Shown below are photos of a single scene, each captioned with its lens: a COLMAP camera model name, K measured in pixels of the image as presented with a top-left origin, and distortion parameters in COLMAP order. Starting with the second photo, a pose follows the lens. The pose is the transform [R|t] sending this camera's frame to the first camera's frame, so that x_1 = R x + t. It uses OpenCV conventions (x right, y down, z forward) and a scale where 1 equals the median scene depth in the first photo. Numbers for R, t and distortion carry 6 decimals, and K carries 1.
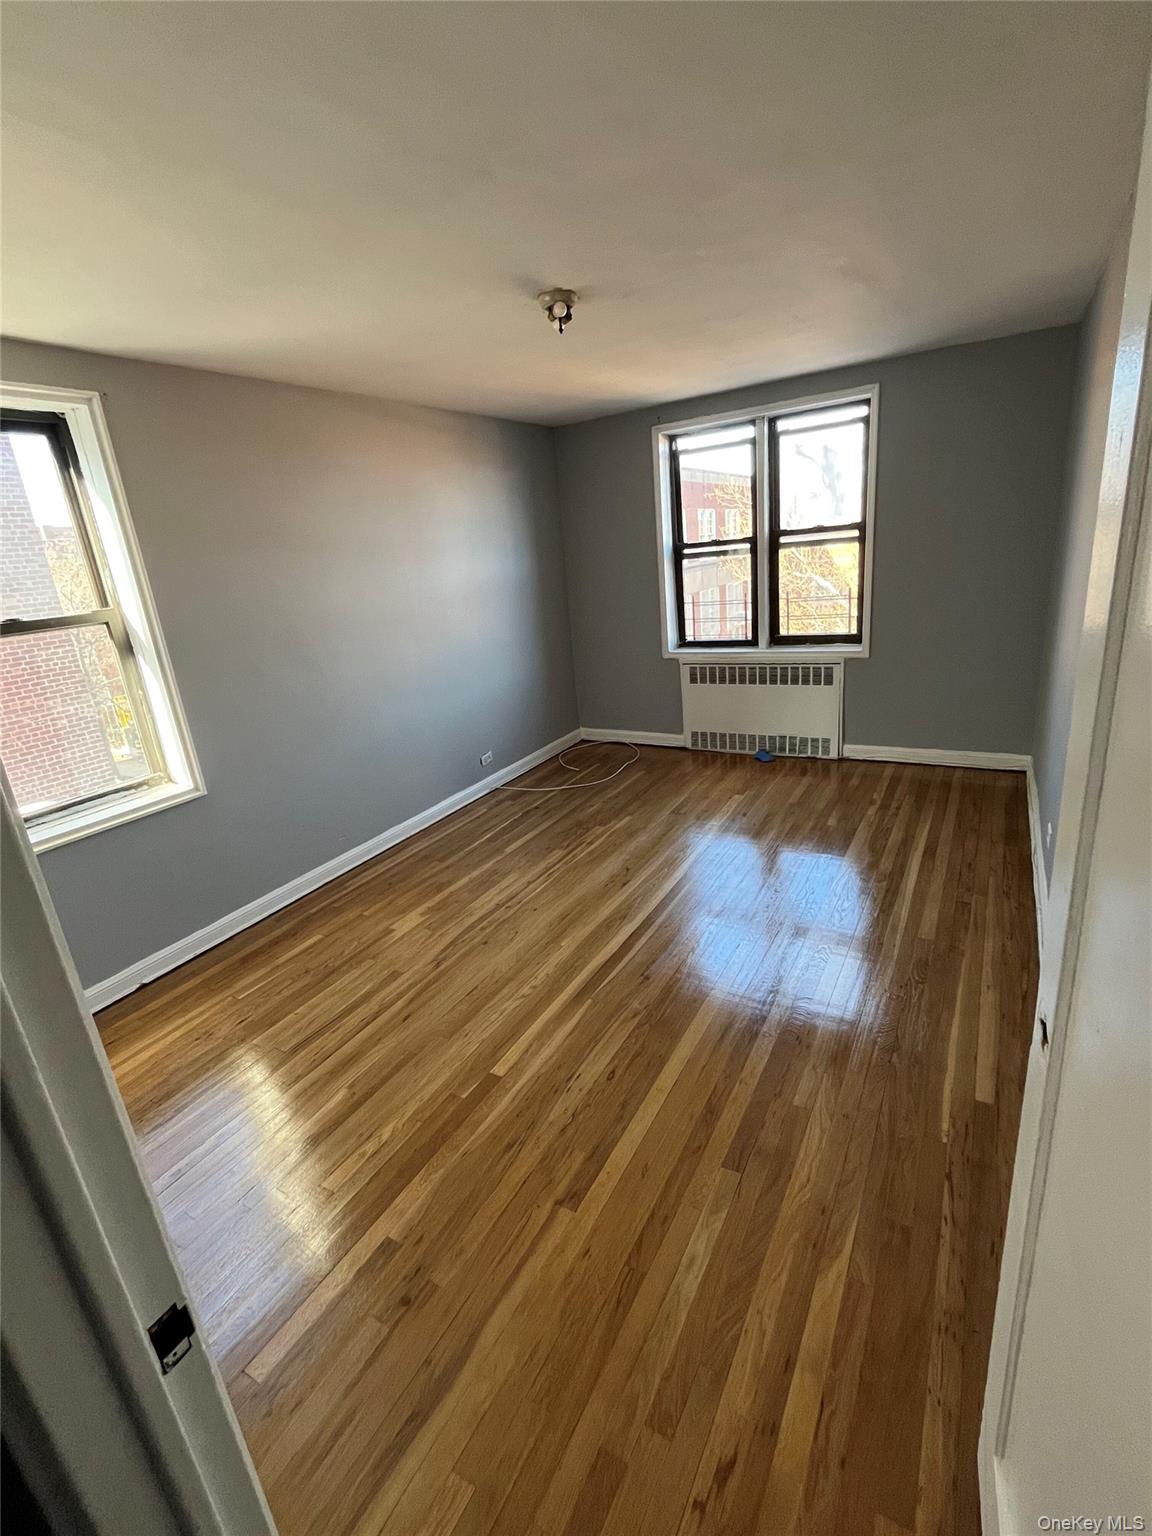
lens RADIAL K [[678.5, 0, 576.0], [0, 678.5, 768.0], [0, 0, 1]] dist [0.000665, -0.000005]
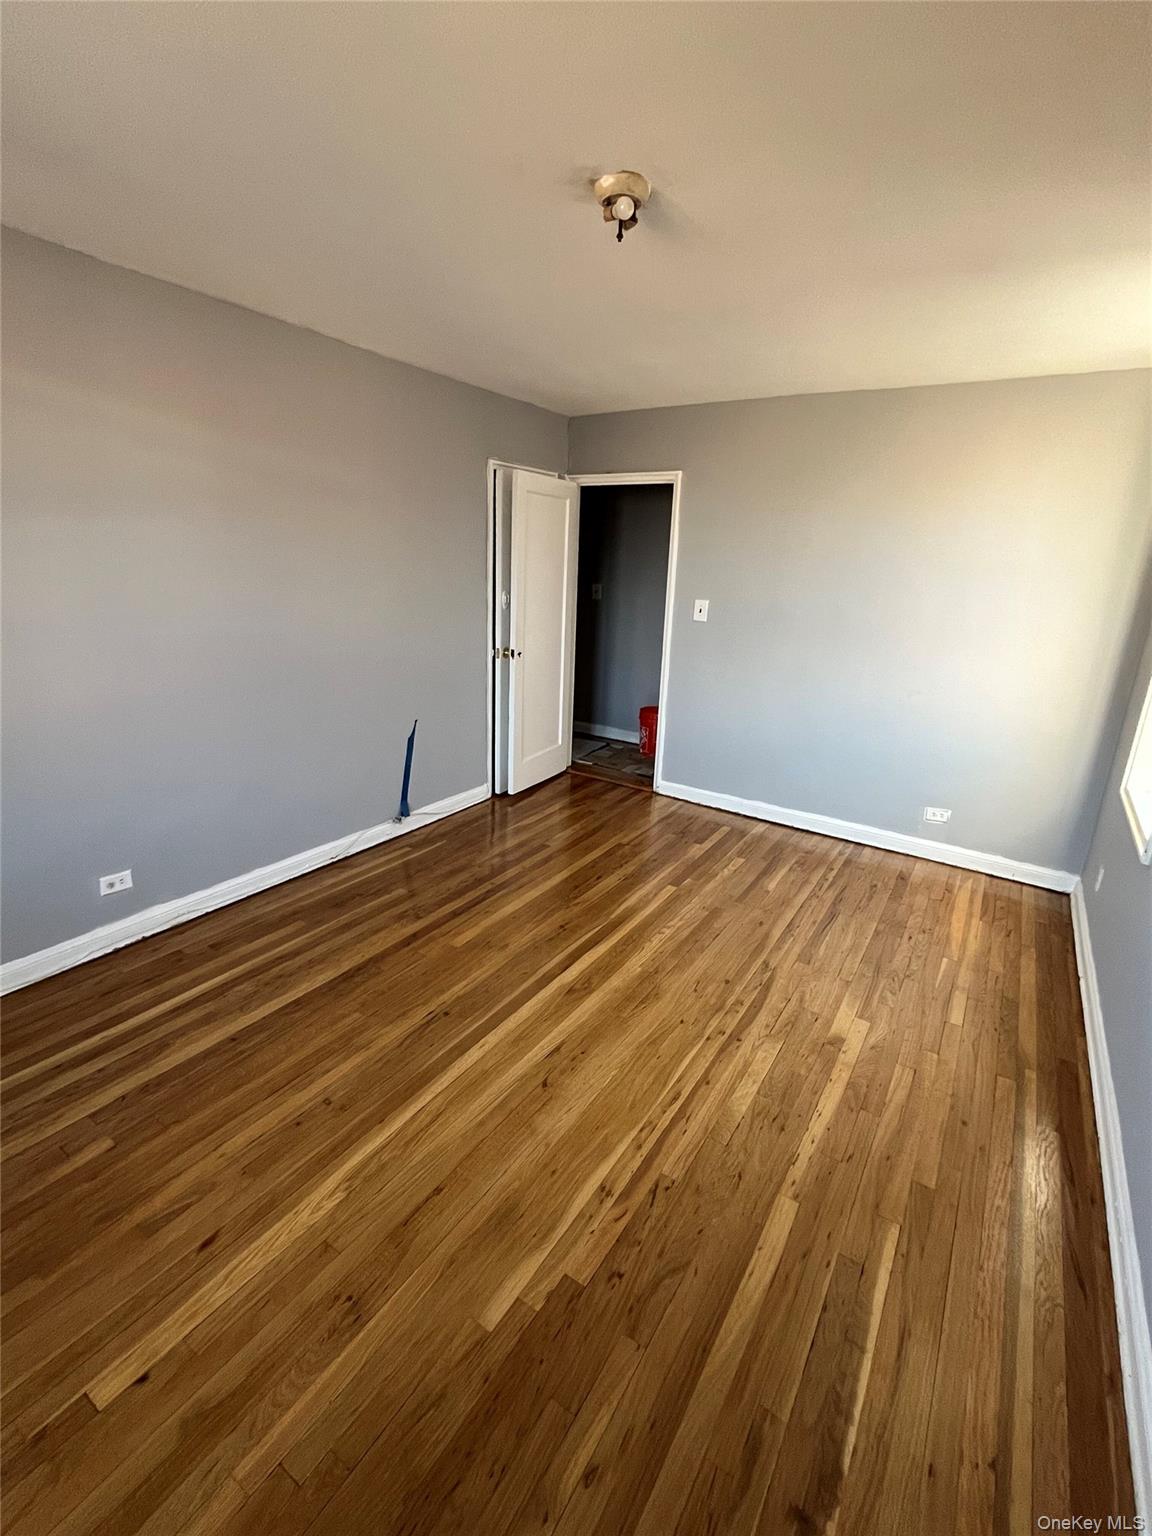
lens RADIAL K [[678.5, 0, 576.0], [0, 678.5, 768.0], [0, 0, 1]] dist [0.000665, -0.000005]
pose [[-0.997814, 0.037702, 0.054282, 0.007134], [0.061972, 0.819136, 0.570241, -0.554213], [-0.022965, 0.572359, -0.819682, 1.755726]]
